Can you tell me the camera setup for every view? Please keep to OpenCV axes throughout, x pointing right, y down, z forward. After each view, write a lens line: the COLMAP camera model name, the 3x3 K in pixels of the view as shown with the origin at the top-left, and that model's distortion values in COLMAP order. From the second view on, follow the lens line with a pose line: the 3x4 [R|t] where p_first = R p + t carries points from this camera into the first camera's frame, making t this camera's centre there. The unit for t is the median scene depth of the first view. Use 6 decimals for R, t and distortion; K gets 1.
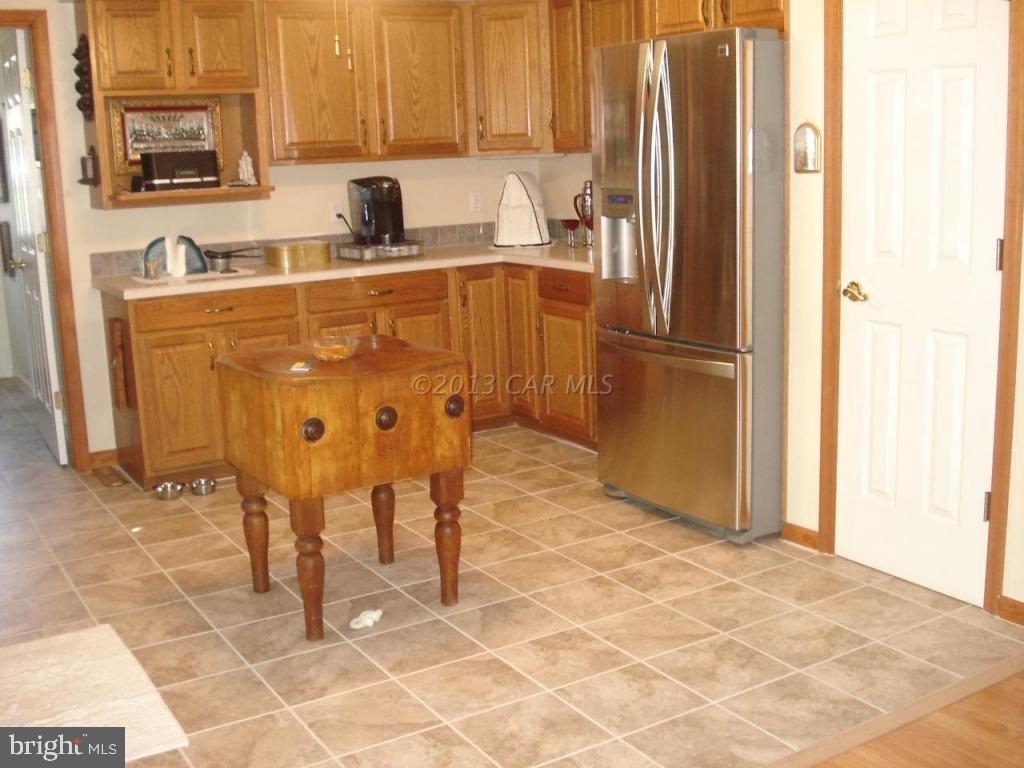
lens RADIAL K [[1155.8, 0, 511.2], [0, 1155.8, 387.1], [0, 0, 1]] dist [-0.094597, 0.000000]
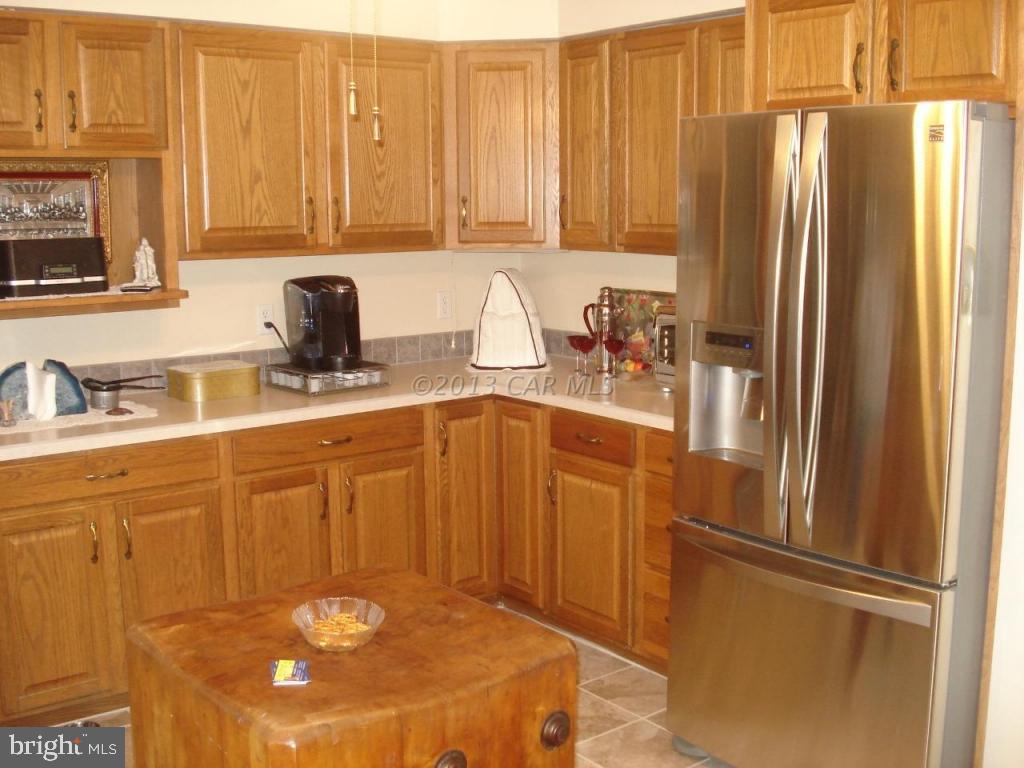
lens RADIAL K [[1155.8, 0, 511.7], [0, 1155.8, 384.5], [0, 0, 1]] dist [-0.094597, 0.000000]
pose [[0.992293, 0.012796, 0.123252, -0.098356], [-0.006864, 0.998803, -0.048433, -0.087909], [-0.123724, 0.047213, 0.991193, 0.292599]]
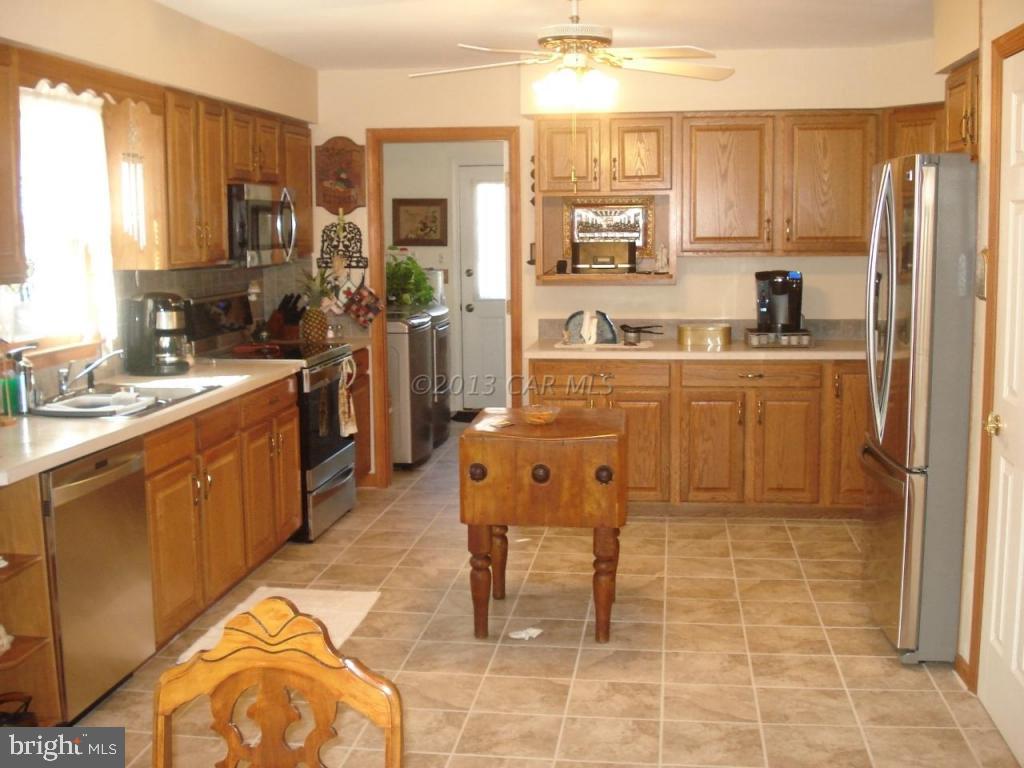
lens RADIAL K [[1155.8, 0, 506.1], [0, 1155.8, 379.6], [0, 0, 1]] dist [-0.094597, 0.000000]
pose [[0.769170, 0.109664, -0.629565, 0.421904], [-0.145012, 0.989418, -0.004822, -0.041311], [0.622374, 0.095004, 0.776933, -0.000862]]
